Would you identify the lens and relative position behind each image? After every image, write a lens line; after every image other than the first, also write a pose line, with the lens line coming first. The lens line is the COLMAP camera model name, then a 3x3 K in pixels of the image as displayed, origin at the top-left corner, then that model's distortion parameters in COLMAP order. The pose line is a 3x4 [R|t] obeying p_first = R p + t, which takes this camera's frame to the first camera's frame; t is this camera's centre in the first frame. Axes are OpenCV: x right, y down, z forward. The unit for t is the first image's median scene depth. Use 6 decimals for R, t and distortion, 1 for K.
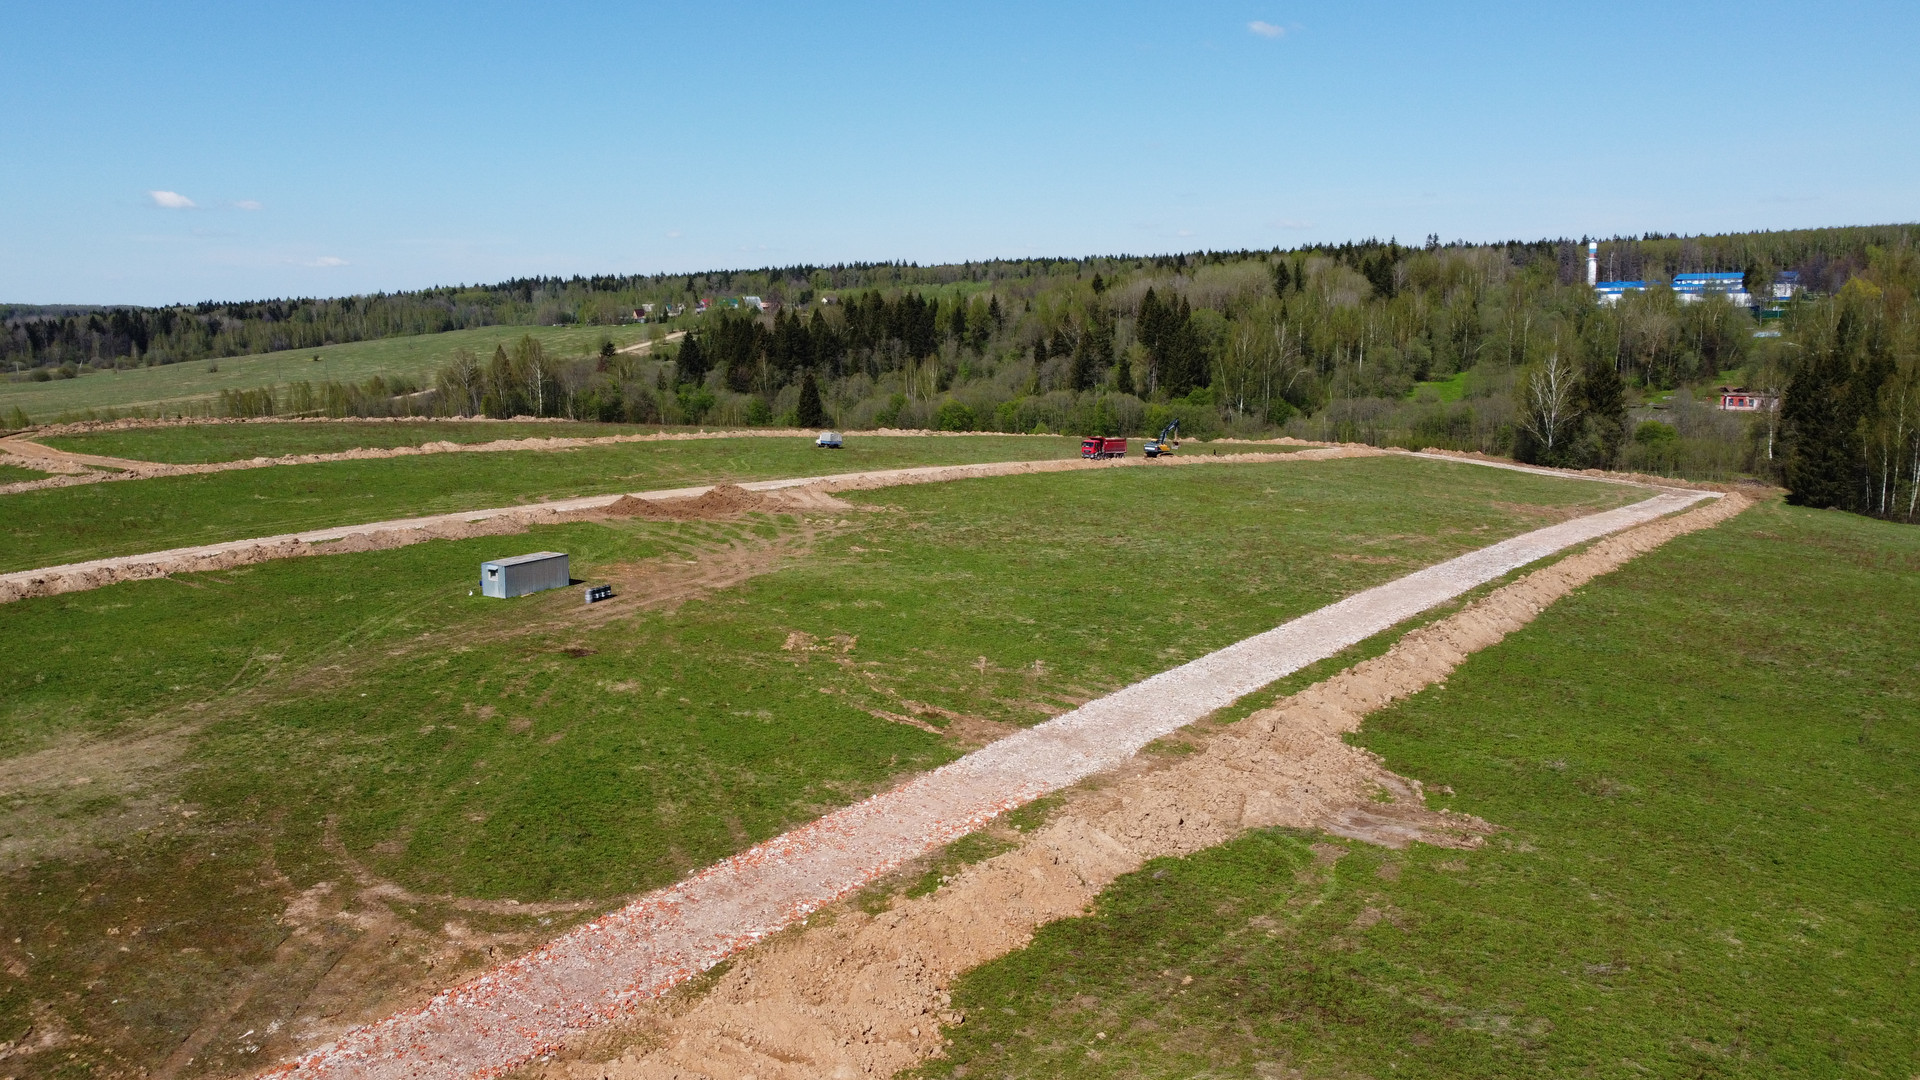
lens RADIAL K [[1447.2, 0, 955.2], [0, 1447.2, 519.8], [0, 0, 1]] dist [0.002384, -0.008789]
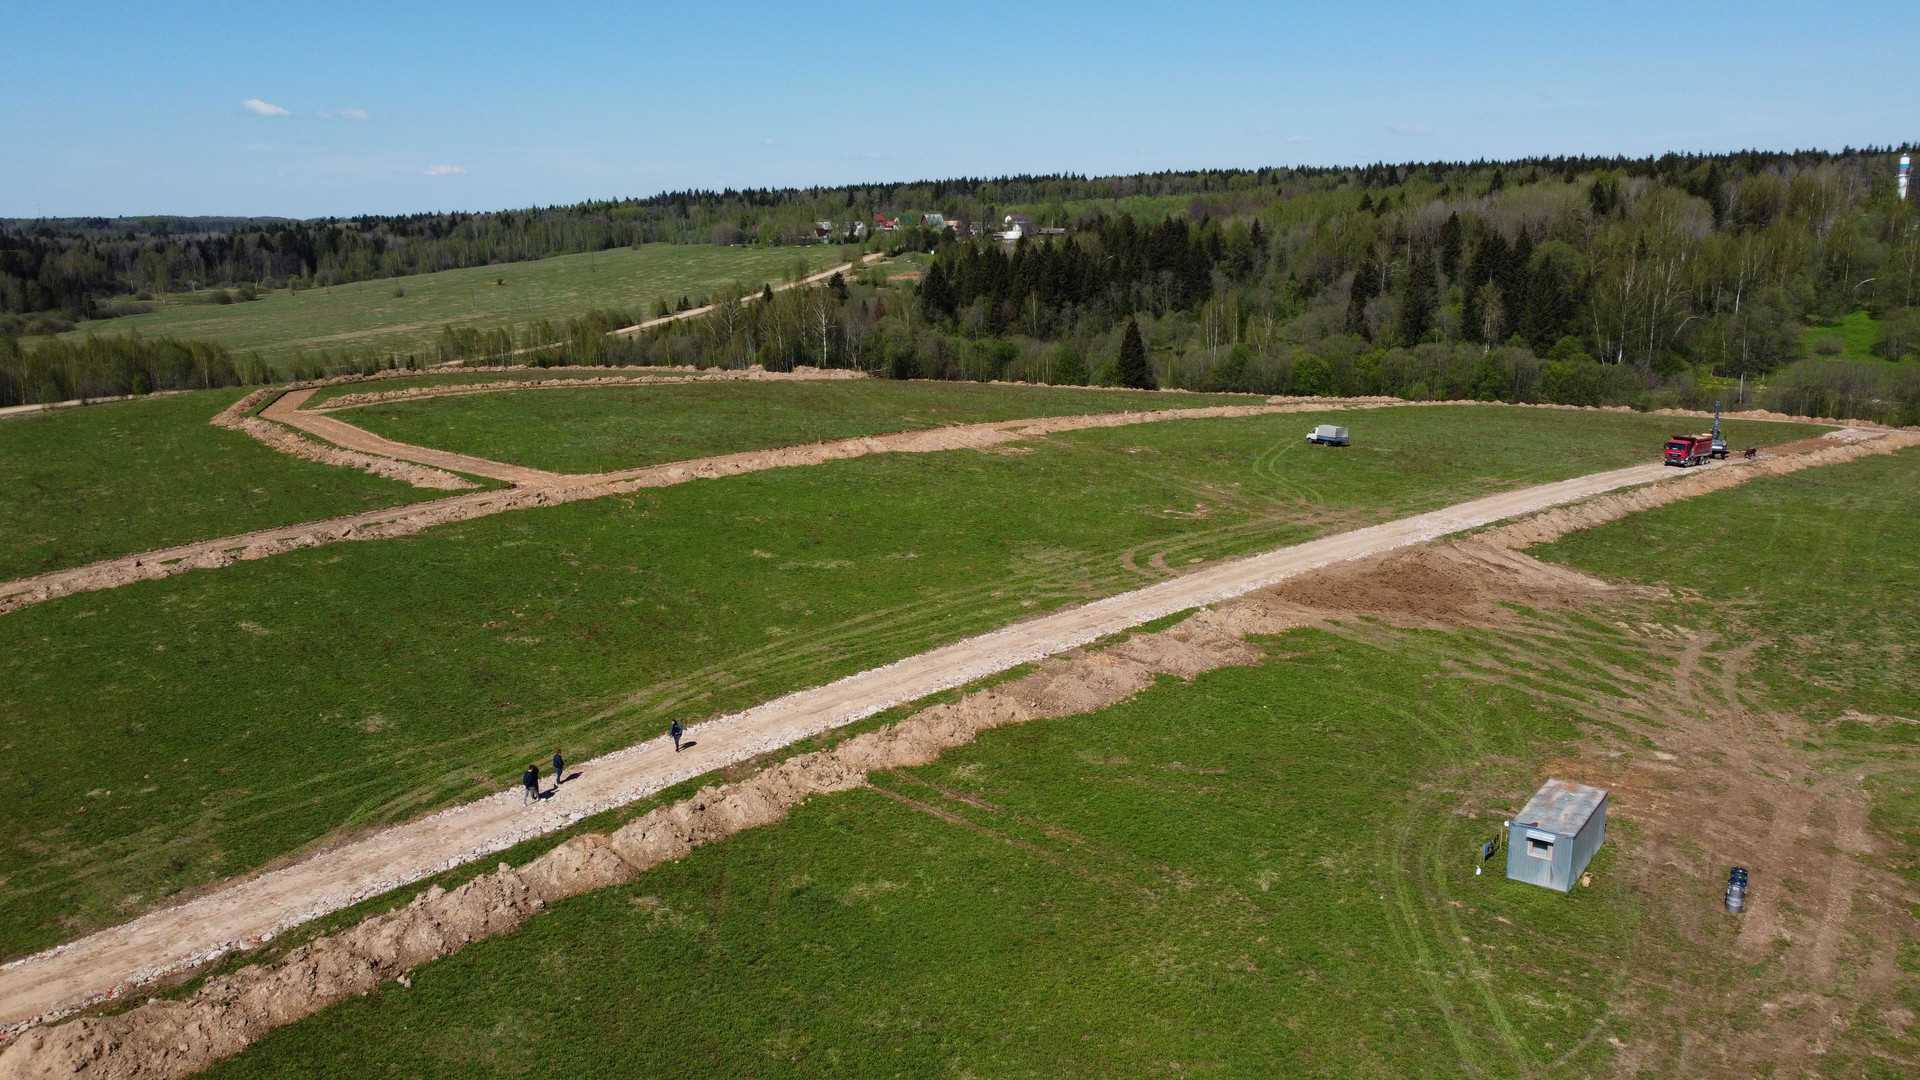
lens RADIAL K [[1447.2, 0, 957.4], [0, 1447.2, 538.8], [0, 0, 1]] dist [0.002384, -0.008789]
pose [[0.997161, 0.016657, -0.073432, -0.134793], [-0.011237, 0.997224, 0.073606, -0.031960], [0.074454, -0.072572, 0.994580, 0.116000]]
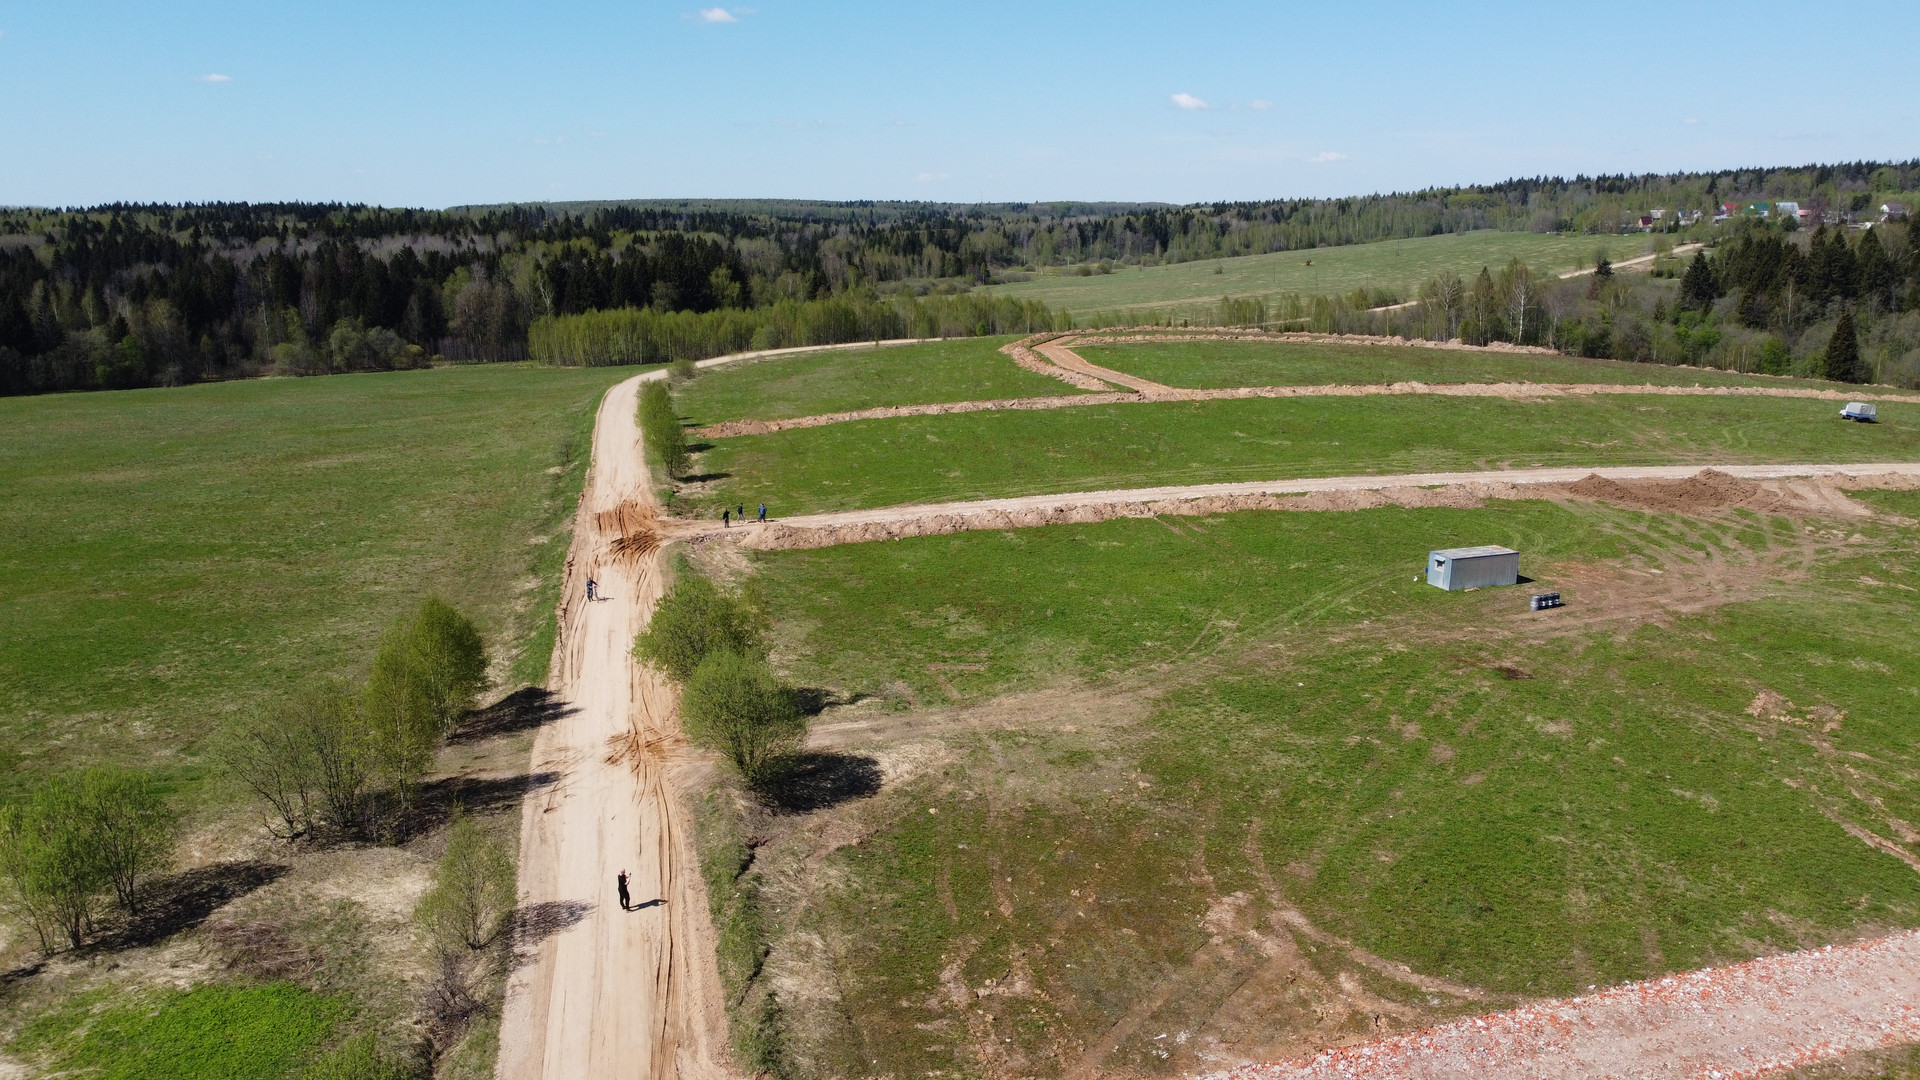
lens RADIAL K [[1447.2, 0, 956.4], [0, 1447.2, 530.2], [0, 0, 1]] dist [0.002384, -0.008789]
pose [[0.796480, 0.136416, -0.589075, 0.000762], [-0.090814, 0.990156, 0.106508, -0.016722], [0.597806, -0.031335, 0.801028, -0.001454]]
